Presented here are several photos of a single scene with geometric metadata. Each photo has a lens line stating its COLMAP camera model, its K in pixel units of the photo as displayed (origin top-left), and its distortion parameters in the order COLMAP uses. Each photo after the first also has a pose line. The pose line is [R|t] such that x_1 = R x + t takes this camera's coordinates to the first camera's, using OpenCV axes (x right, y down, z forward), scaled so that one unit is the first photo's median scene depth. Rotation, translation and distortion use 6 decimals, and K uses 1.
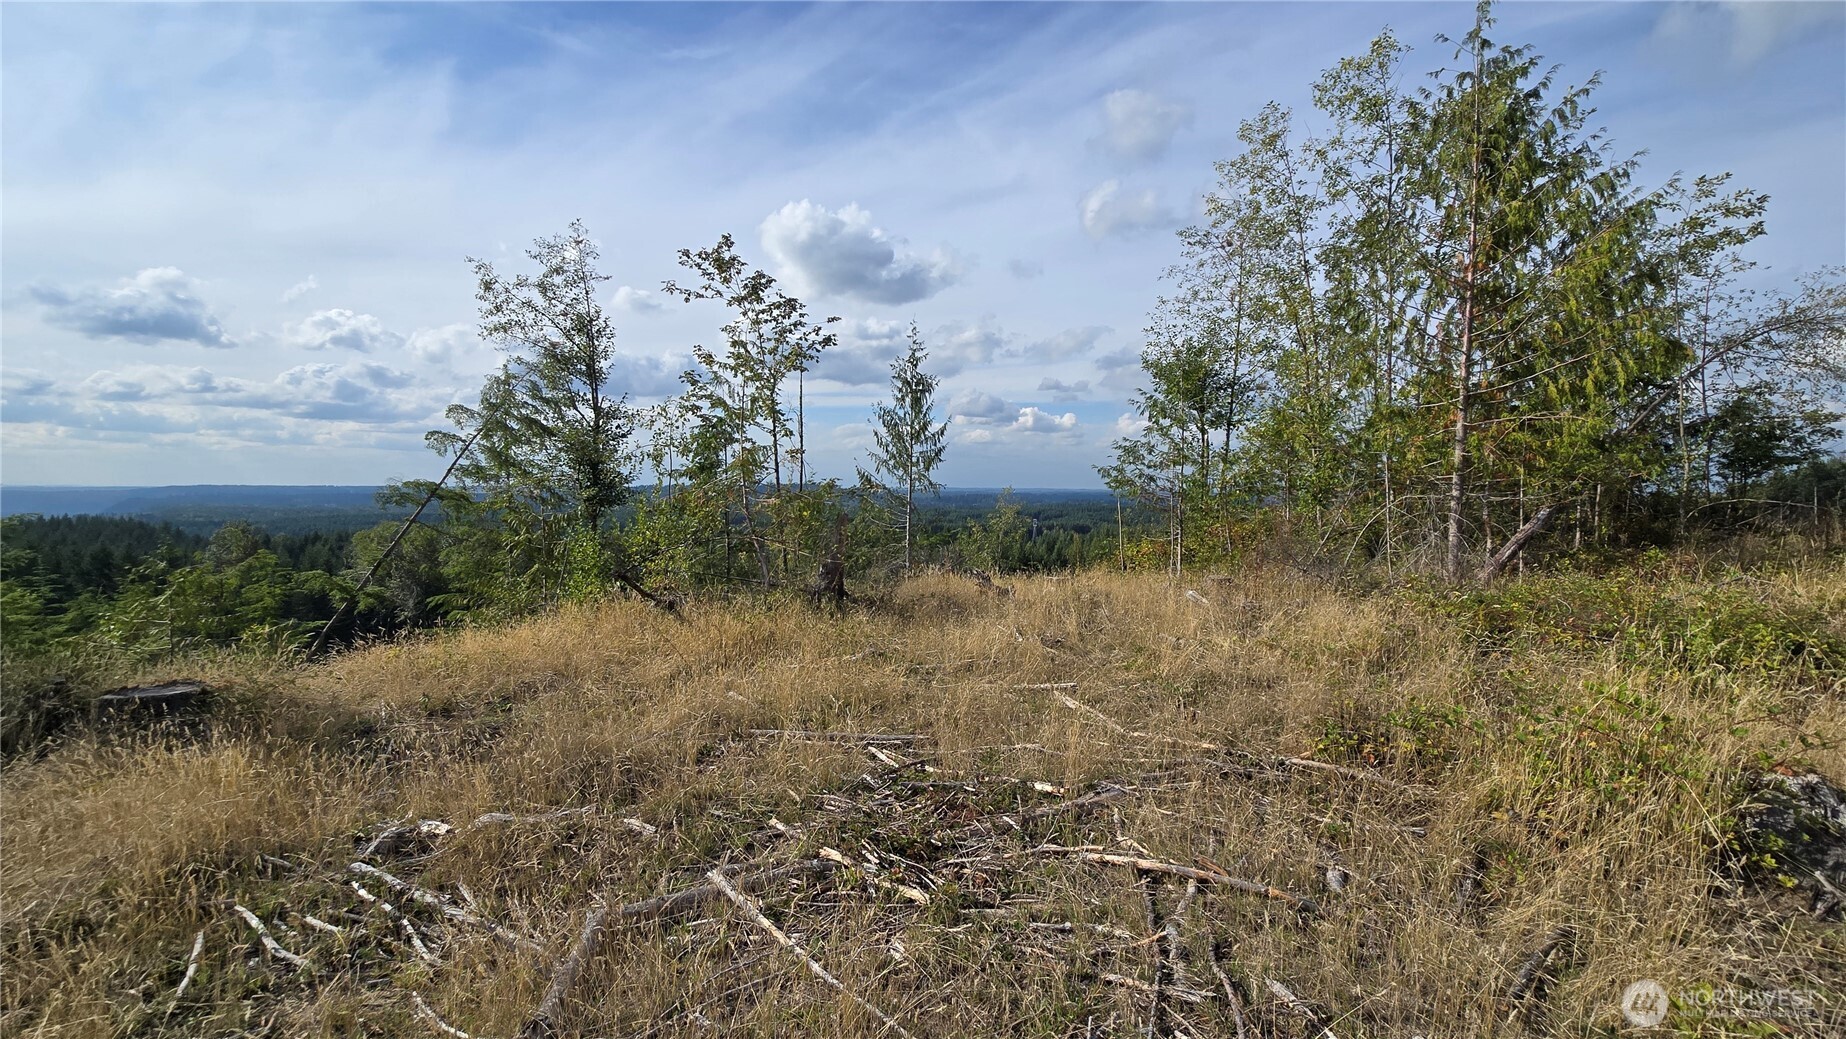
lens RADIAL K [[750.2, 0, 921.0], [0, 750.2, 513.1], [0, 0, 1]] dist [0.000098, 0.000593]
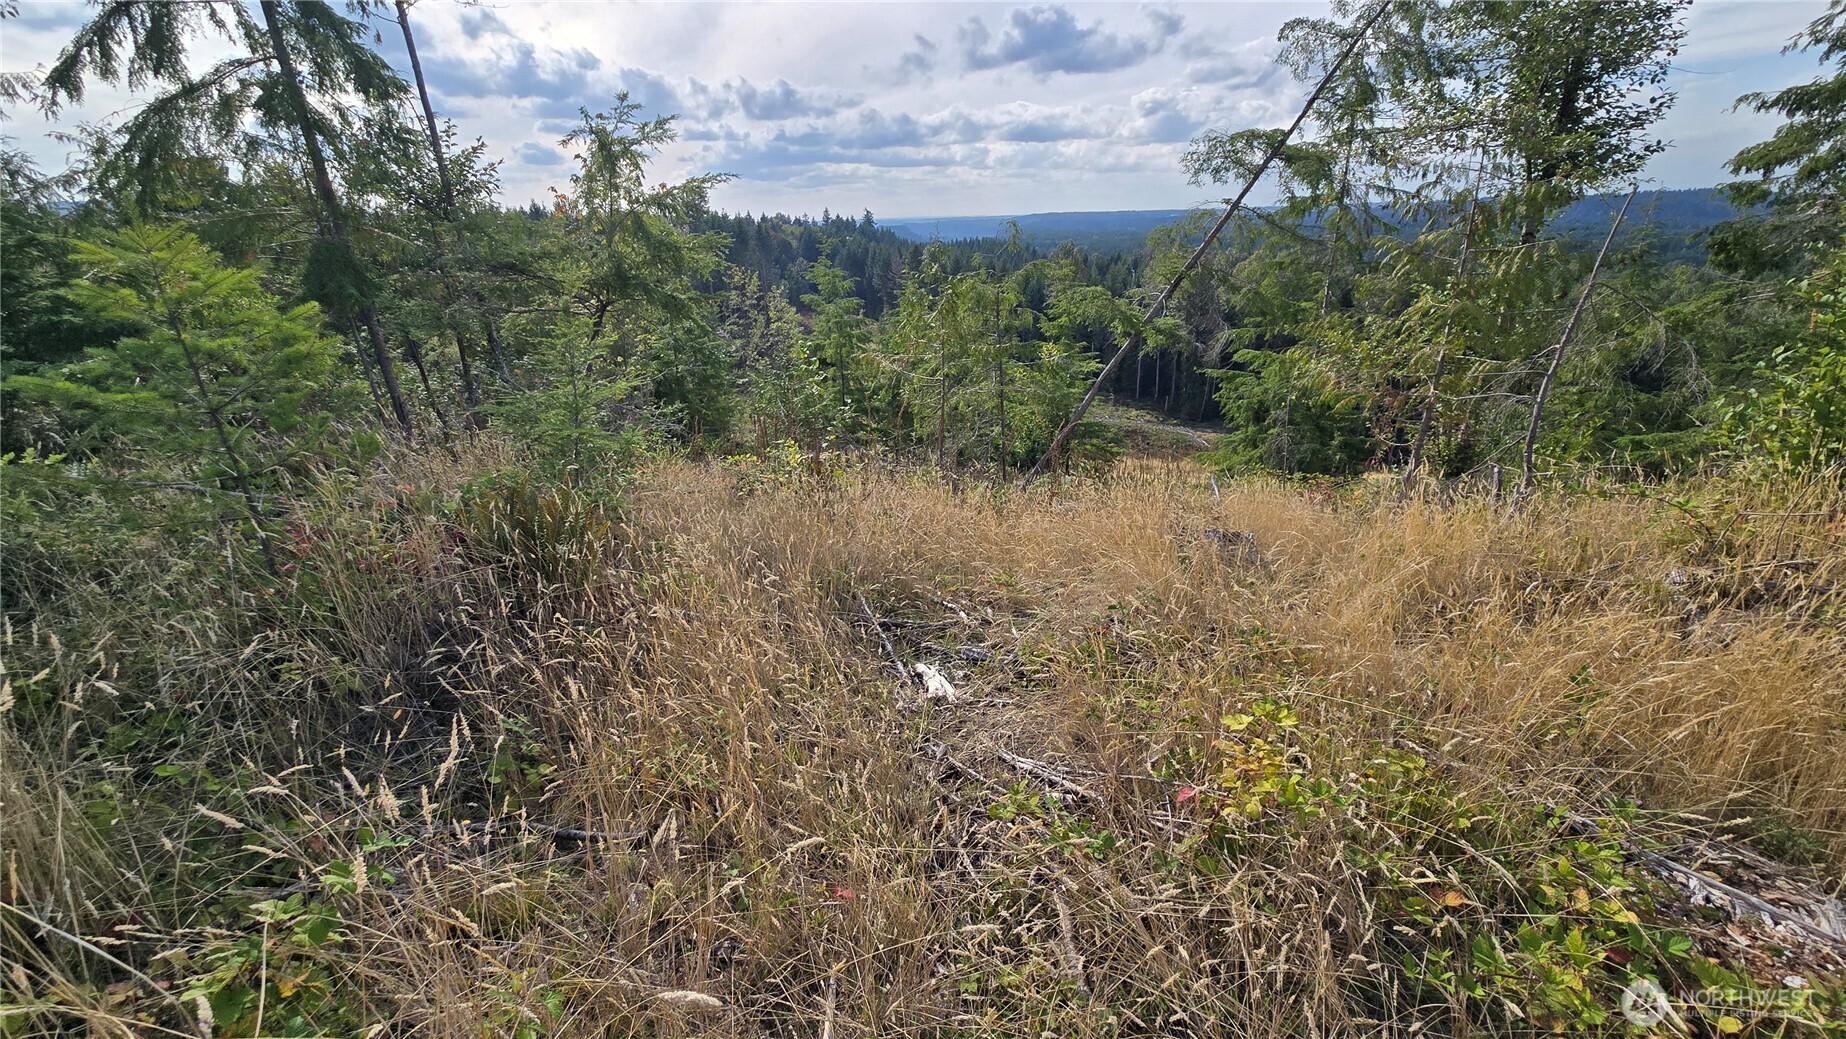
lens RADIAL K [[750.2, 0, 921.0], [0, 750.2, 513.1], [0, 0, 1]] dist [0.000098, 0.000593]
pose [[0.603768, 0.275879, -0.747901, -0.287856], [-0.002064, 0.938744, 0.344610, 0.030129], [0.797158, -0.206521, 0.567352, 0.378816]]
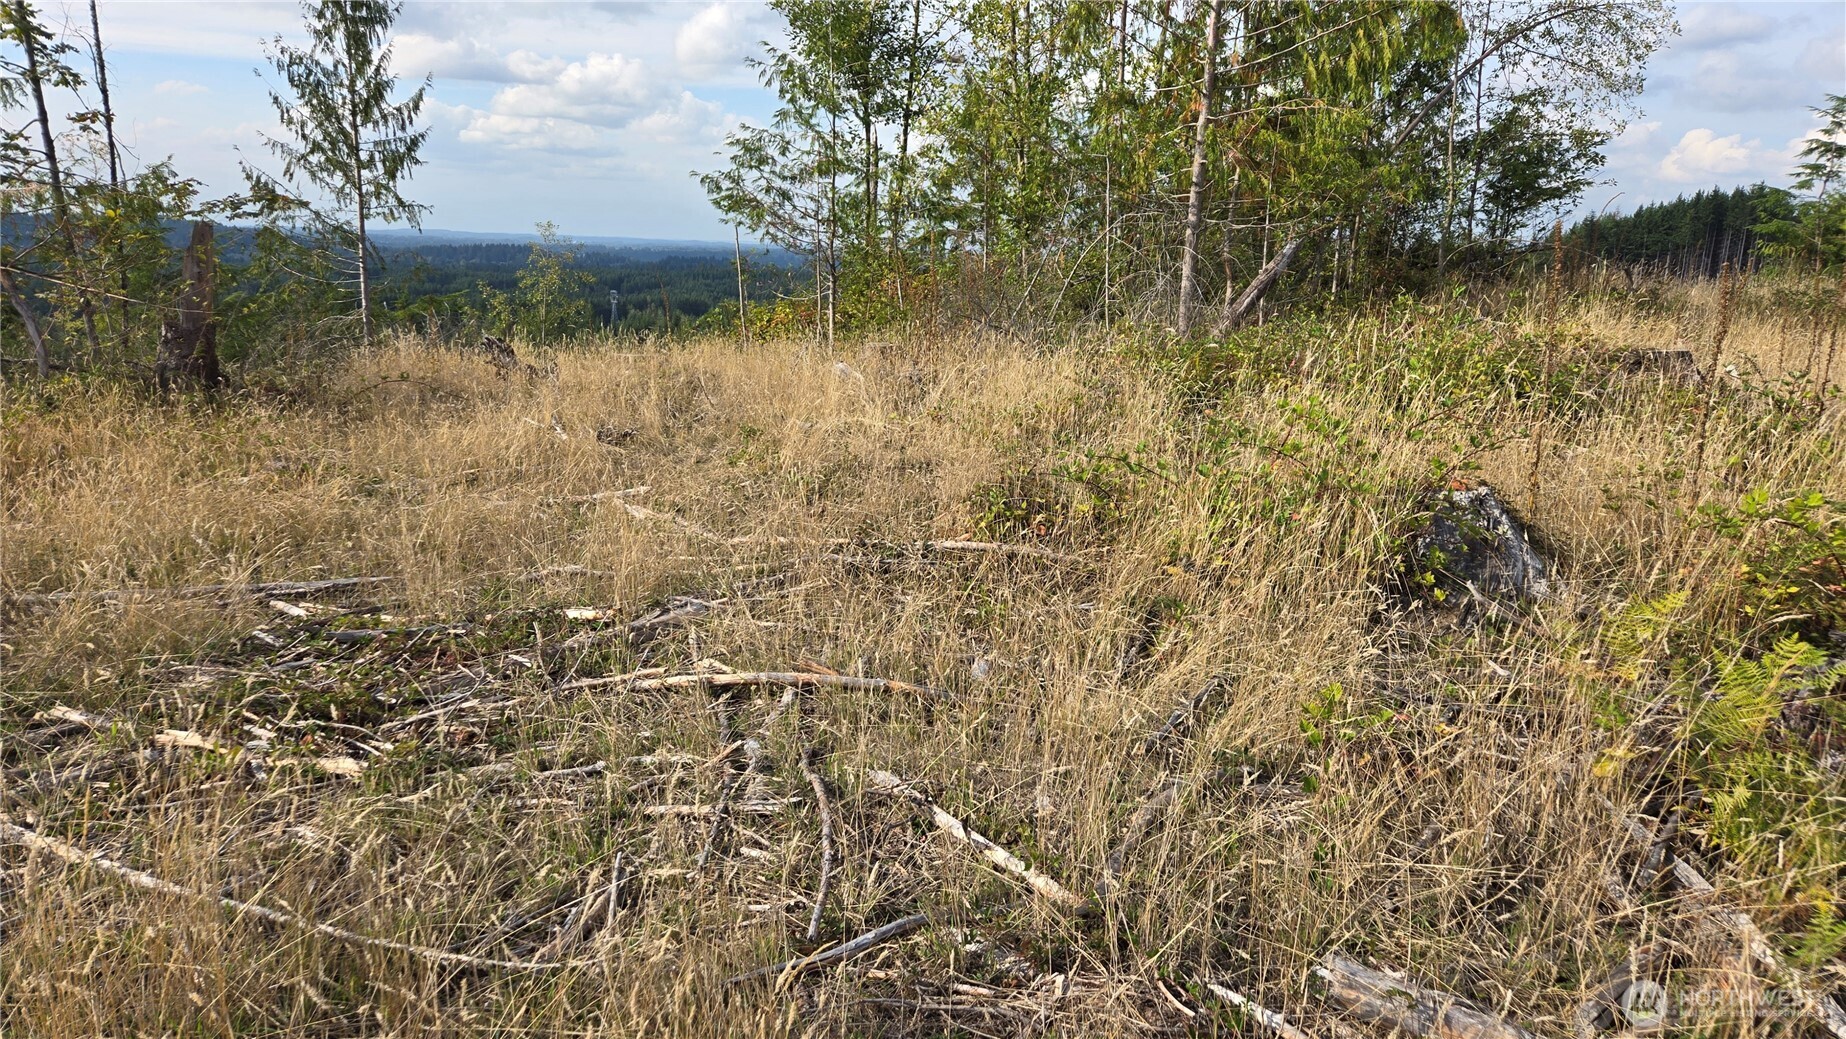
lens RADIAL K [[1220.7, 0, 931.0], [0, 1220.7, 524.5], [0, 0, 1]] dist [0.086515, -0.071658]
pose [[0.922344, -0.070136, 0.379950, 0.013133], [-0.003345, 0.981899, 0.189373, 0.026476], [-0.386355, -0.175938, 0.905415, -0.010163]]
